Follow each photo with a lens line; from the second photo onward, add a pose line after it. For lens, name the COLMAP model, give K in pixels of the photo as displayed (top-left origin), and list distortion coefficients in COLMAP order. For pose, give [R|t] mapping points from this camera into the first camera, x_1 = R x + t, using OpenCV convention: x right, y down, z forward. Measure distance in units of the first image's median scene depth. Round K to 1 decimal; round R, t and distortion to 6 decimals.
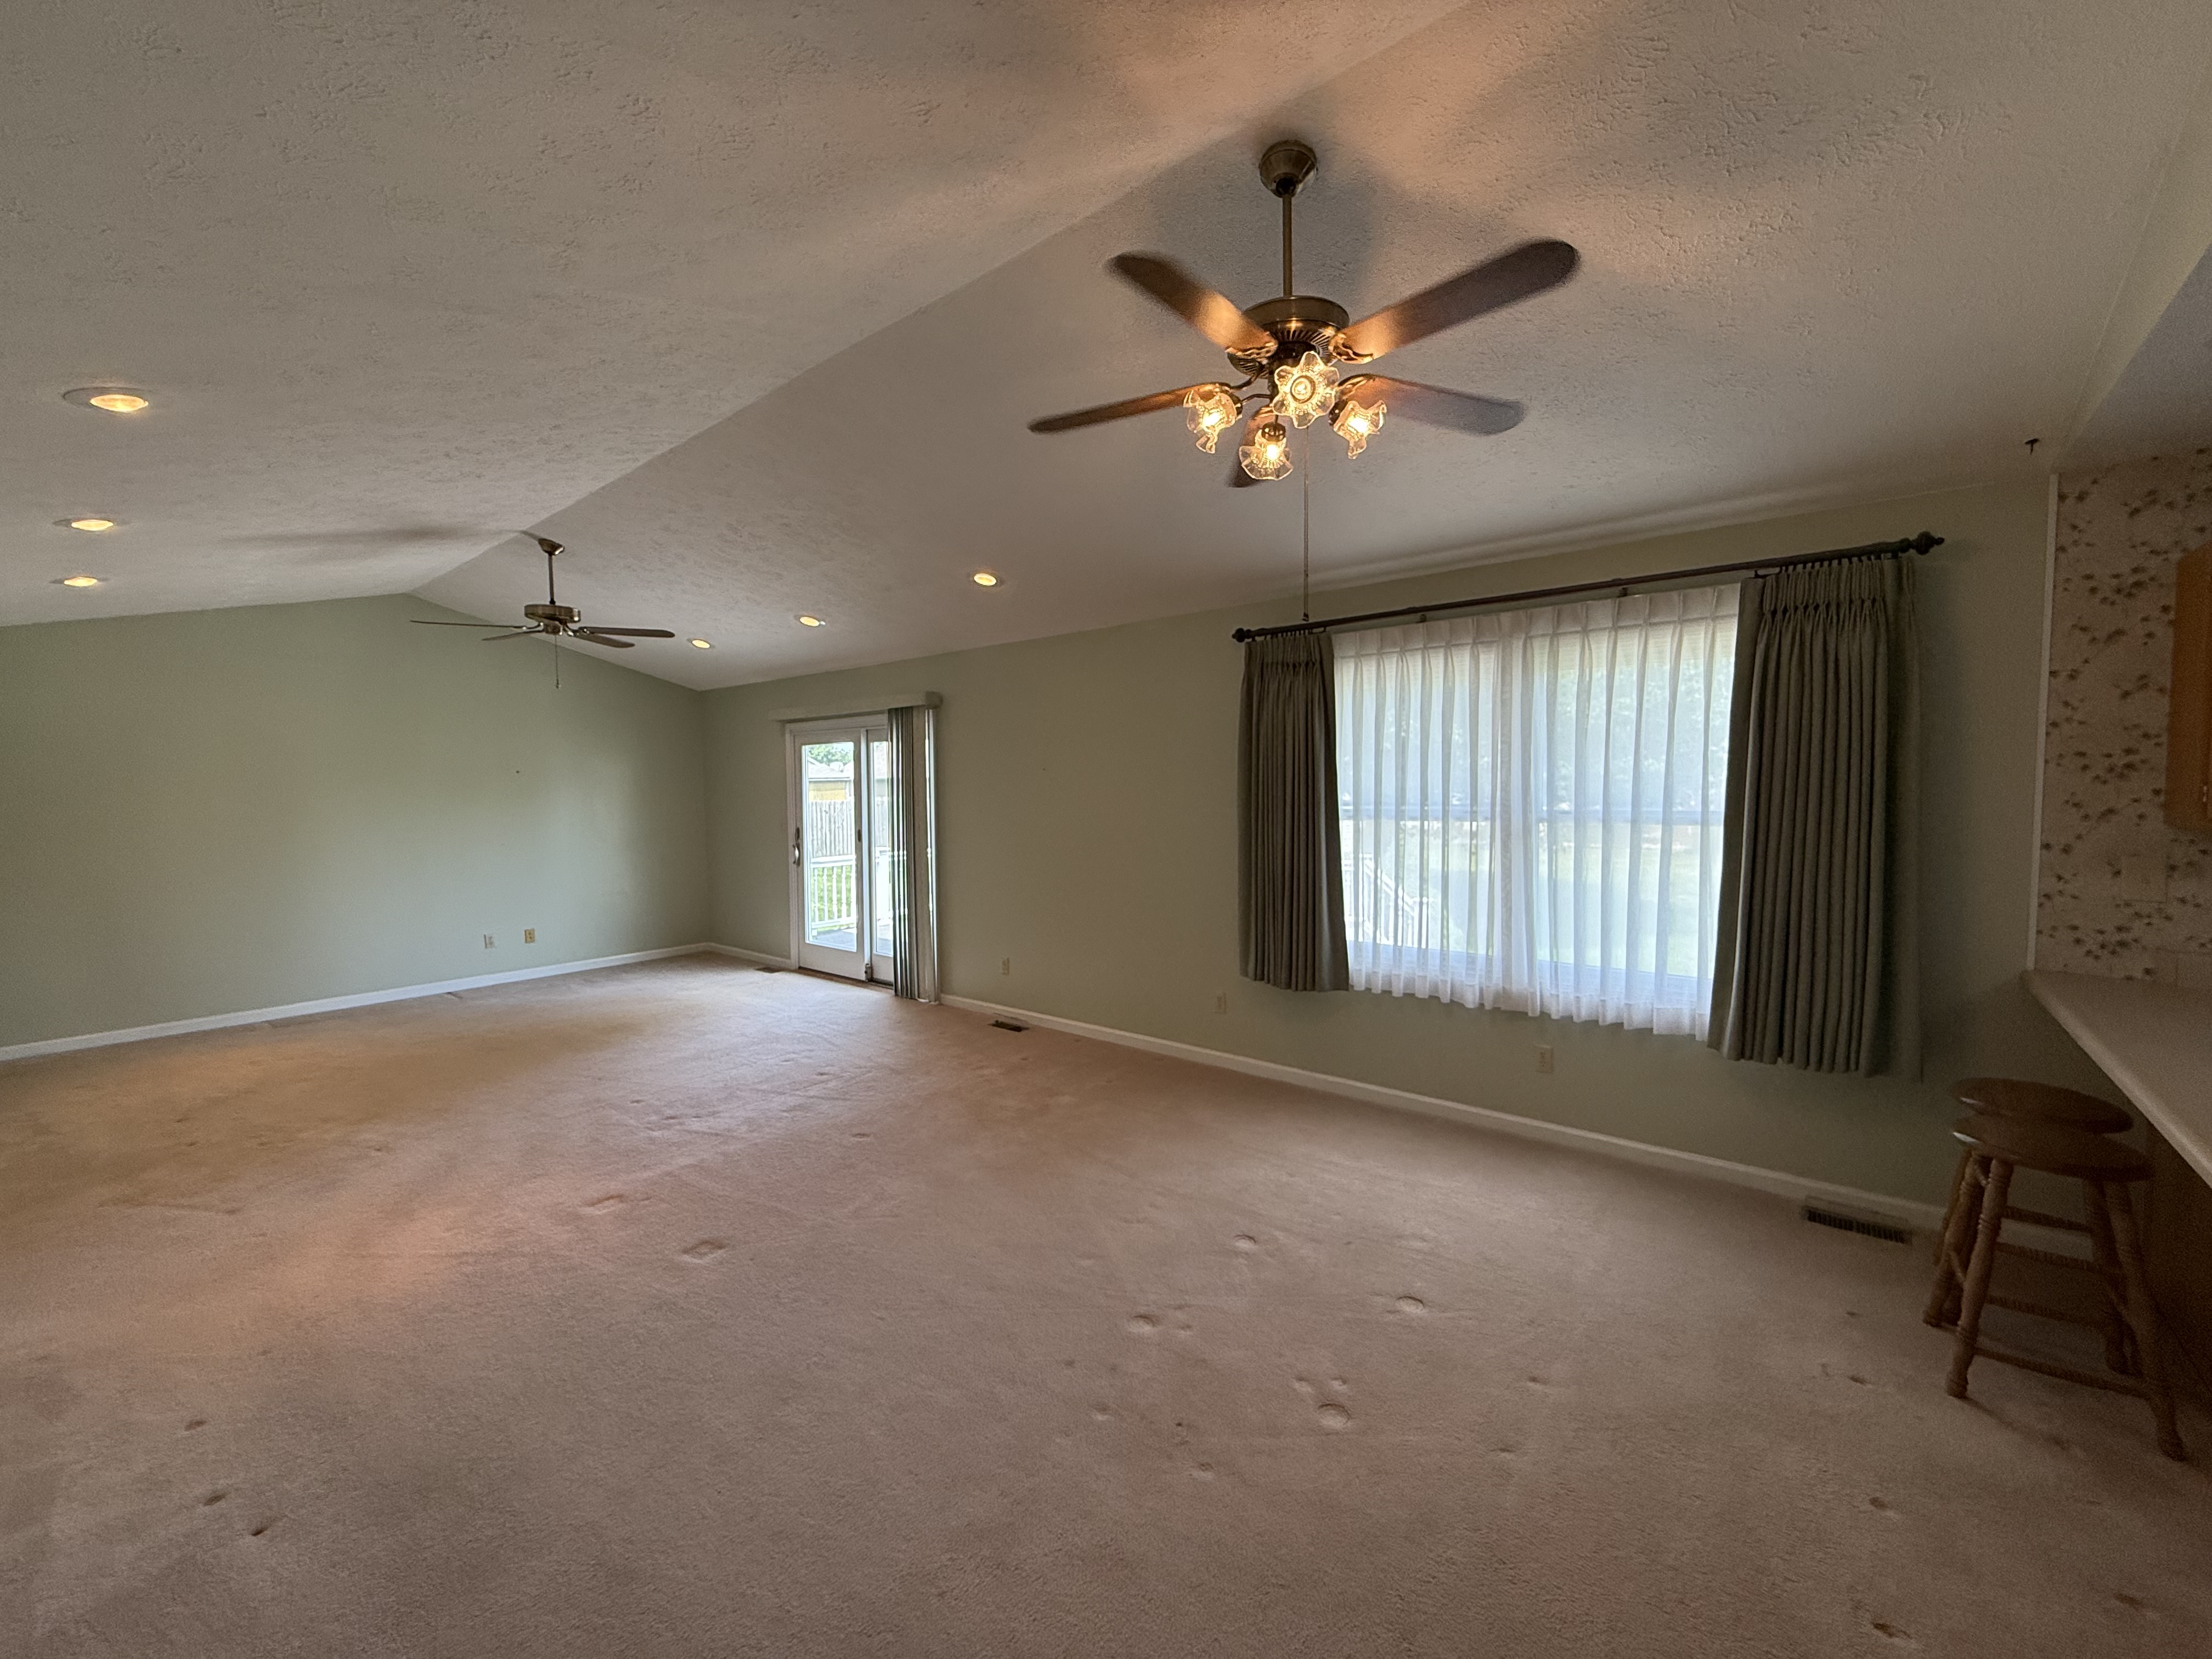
lens RADIAL K [[885.1, 0, 1101.4], [0, 885.1, 831.3], [0, 0, 1]] dist [0.001508, 0.000126]
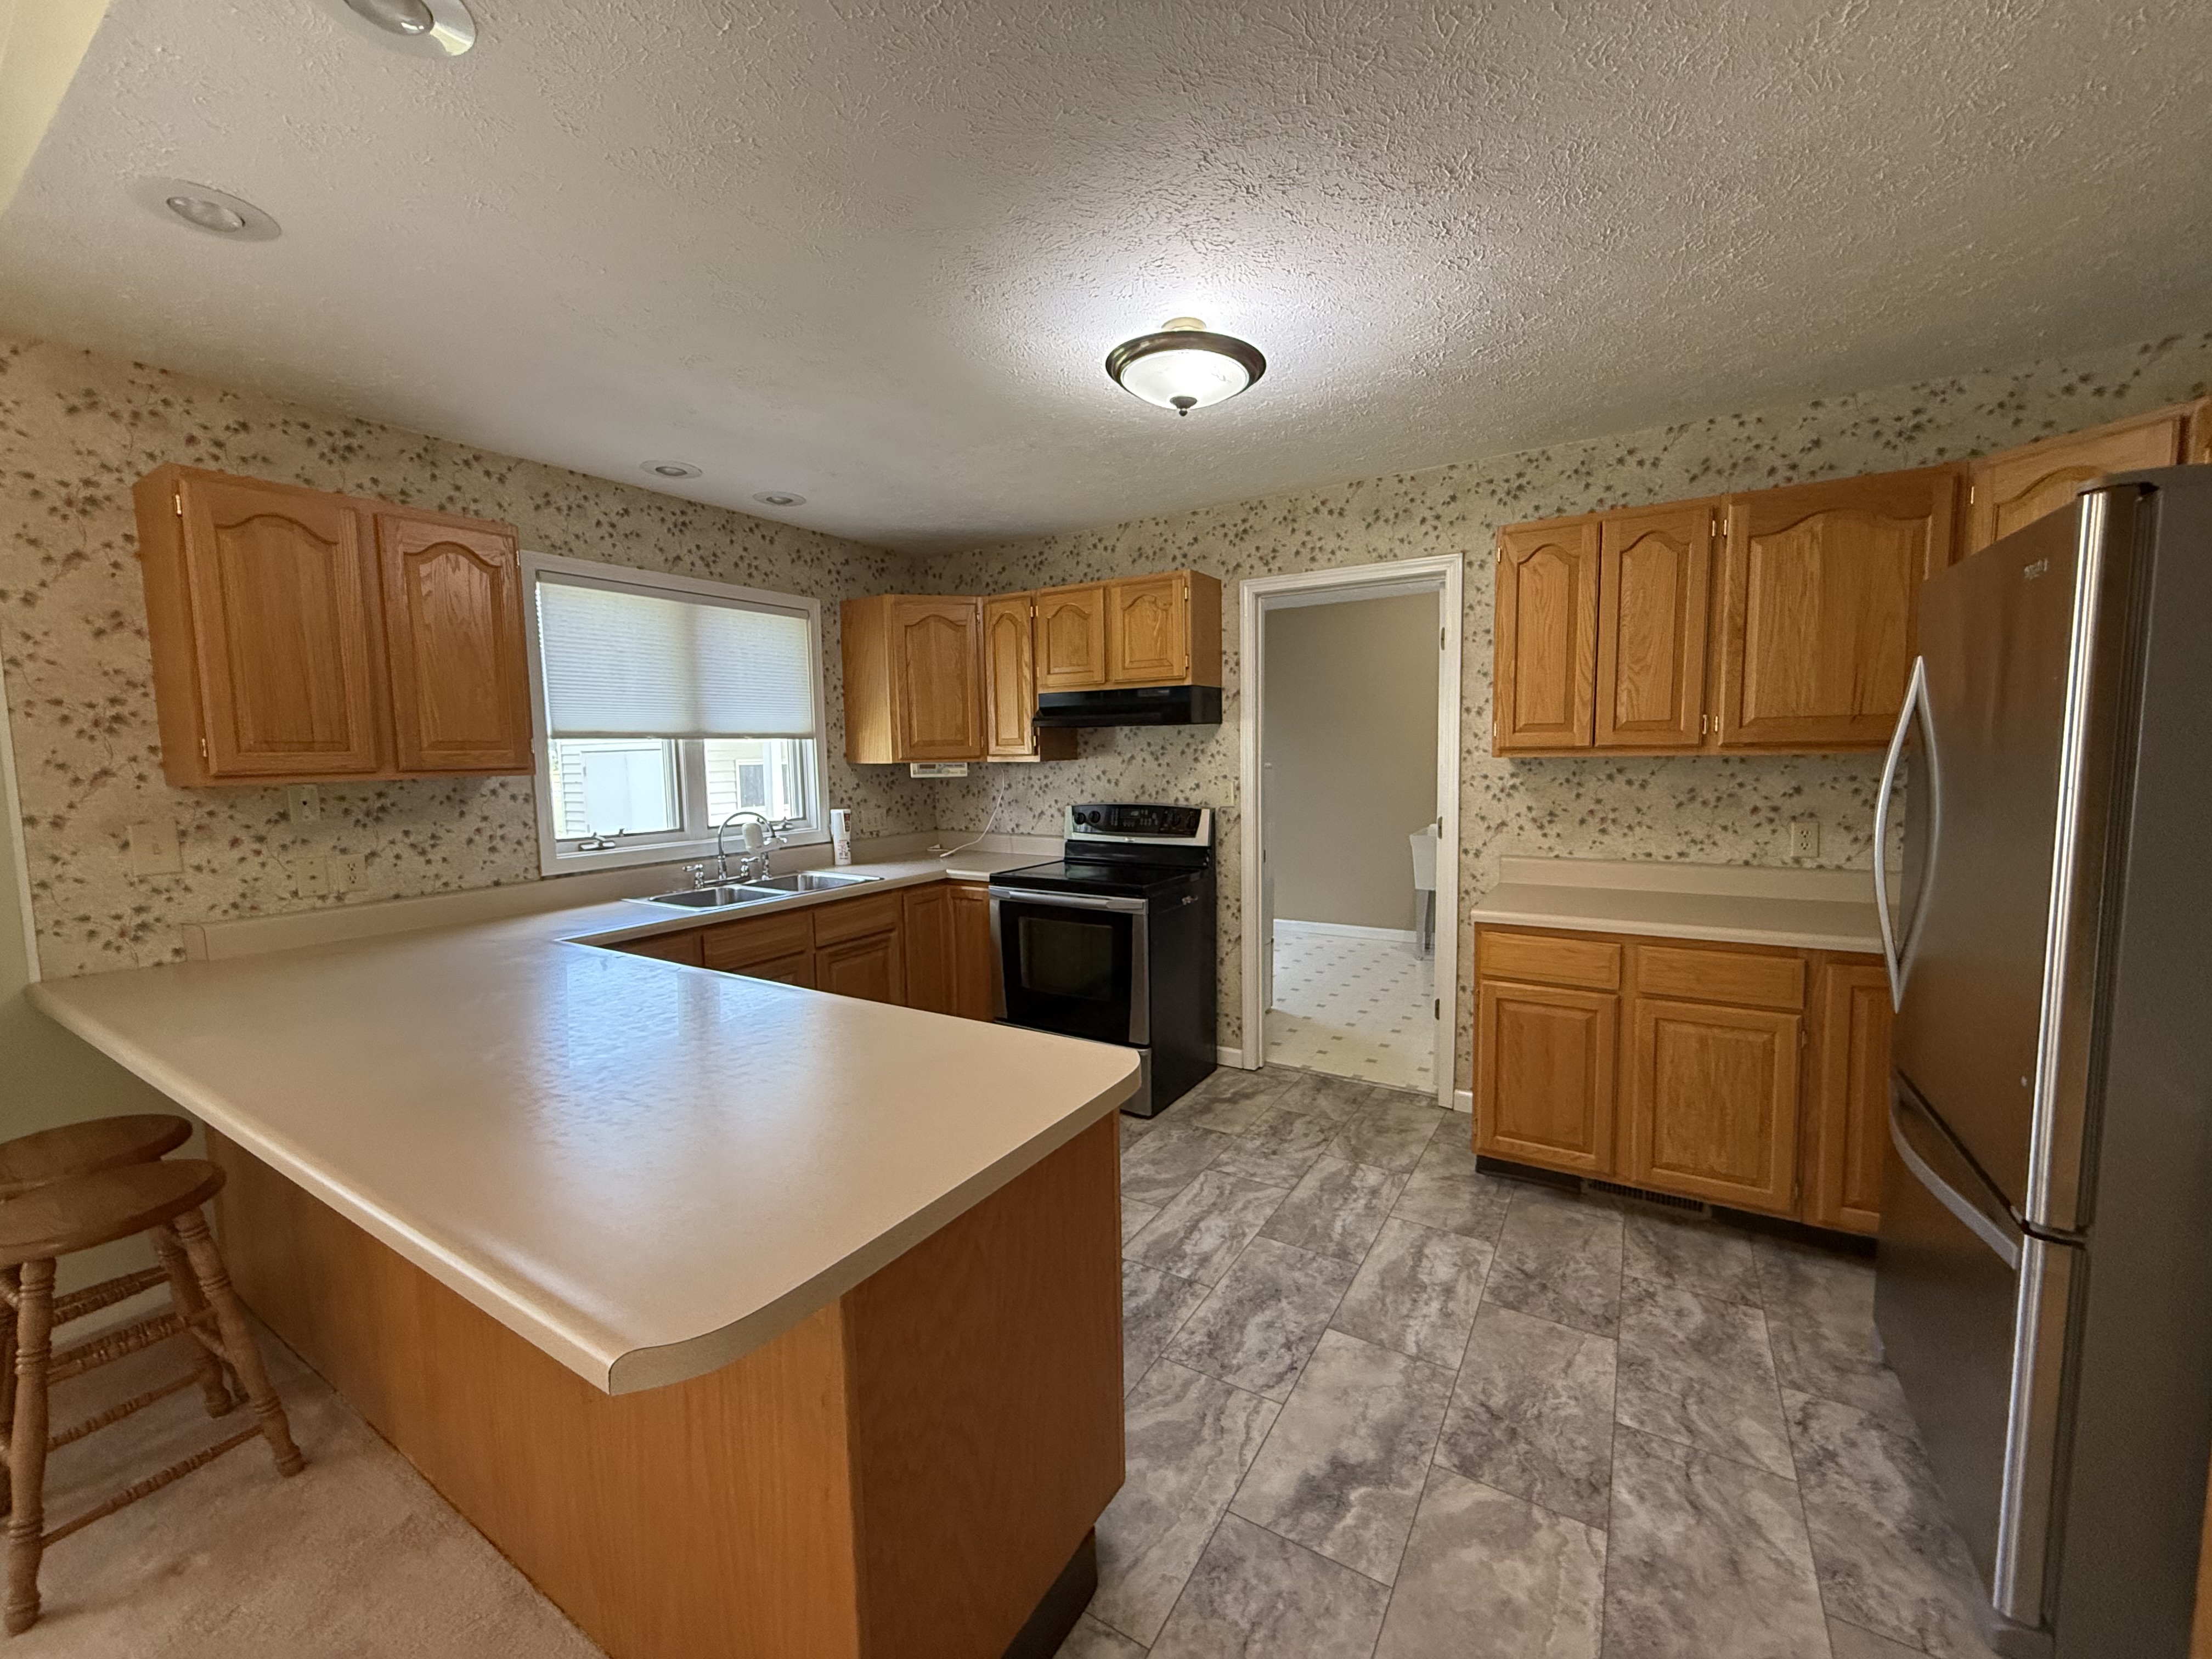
lens RADIAL K [[879.4, 0, 1106.0], [0, 879.4, 829.5], [0, 0, 1]] dist [0.000323, -0.000389]
pose [[-0.131907, -0.078725, 0.988131, 0.190836], [0.067231, 0.993835, 0.088154, 0.020488], [-0.988980, 0.078061, -0.125801, 0.175370]]
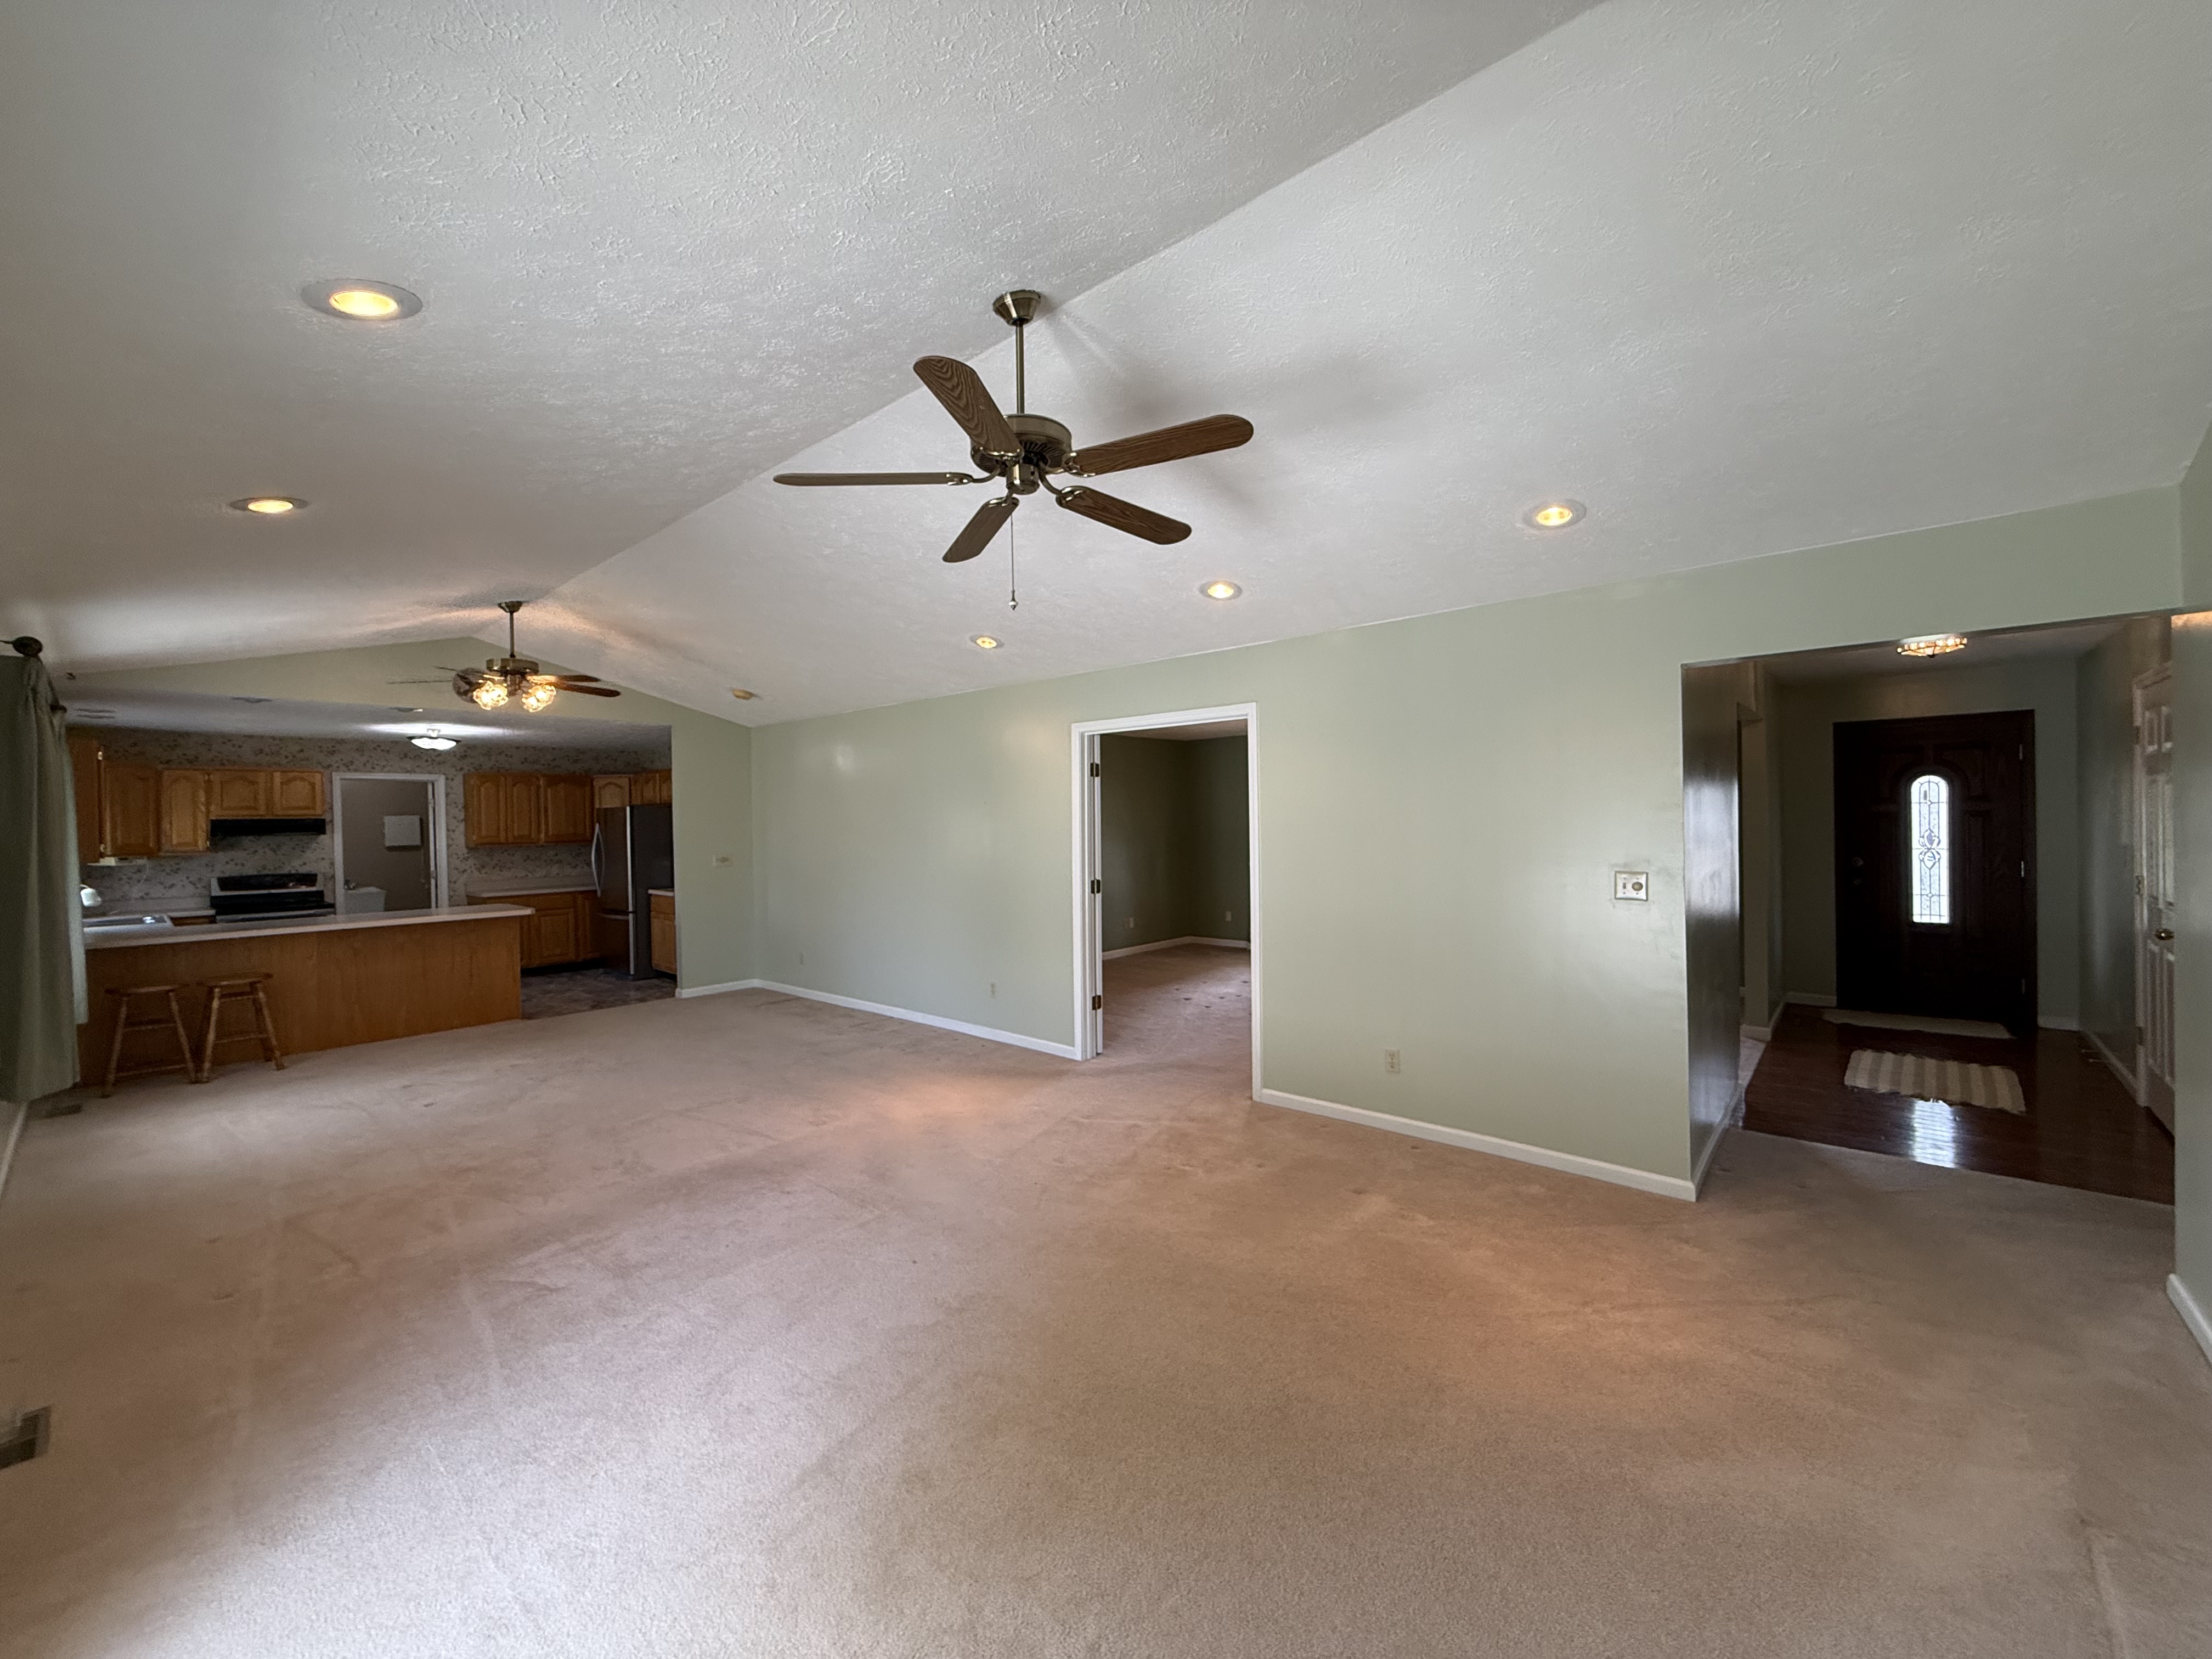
lens RADIAL K [[880.8, 0, 1099.7], [0, 880.8, 827.8], [0, 0, 1]] dist [-0.001953, -0.000251]
pose [[-0.999052, 0.028040, 0.033313, -1.254247], [0.029920, 0.997906, 0.057337, -0.130111], [-0.031636, 0.058279, -0.997799, 2.781717]]
